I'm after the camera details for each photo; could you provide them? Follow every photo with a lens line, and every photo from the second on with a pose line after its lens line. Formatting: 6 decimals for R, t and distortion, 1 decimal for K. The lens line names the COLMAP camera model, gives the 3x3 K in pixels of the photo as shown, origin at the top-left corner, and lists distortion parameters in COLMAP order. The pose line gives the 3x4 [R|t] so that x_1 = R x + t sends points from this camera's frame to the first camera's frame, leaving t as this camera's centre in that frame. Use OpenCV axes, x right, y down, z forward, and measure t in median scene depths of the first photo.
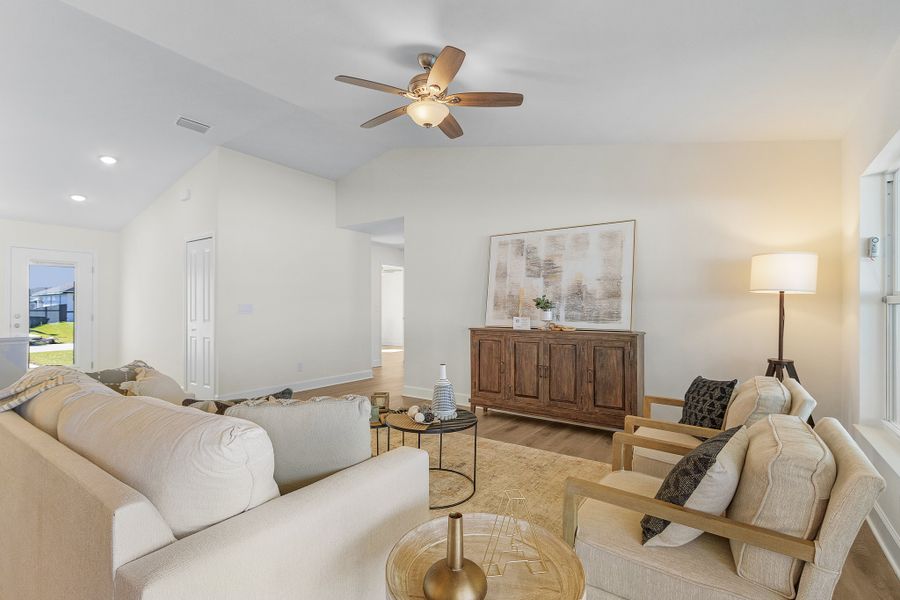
lens RADIAL K [[417.6, 0, 451.0], [0, 417.6, 308.3], [0, 0, 1]] dist [-0.002906, 0.000092]
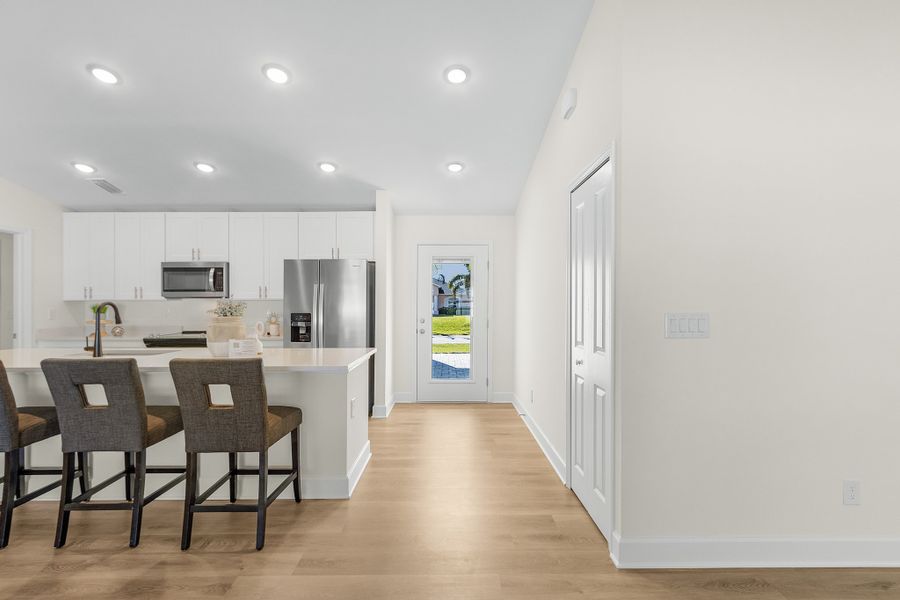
lens RADIAL K [[417.6, 0, 448.9], [0, 417.6, 305.0], [0, 0, 1]] dist [-0.002906, 0.000092]
pose [[0.573242, 0.001883, -0.819384, -0.295191], [-0.003061, 0.999995, 0.000157, -0.017500], [0.819380, 0.002418, 0.573245, 0.581502]]
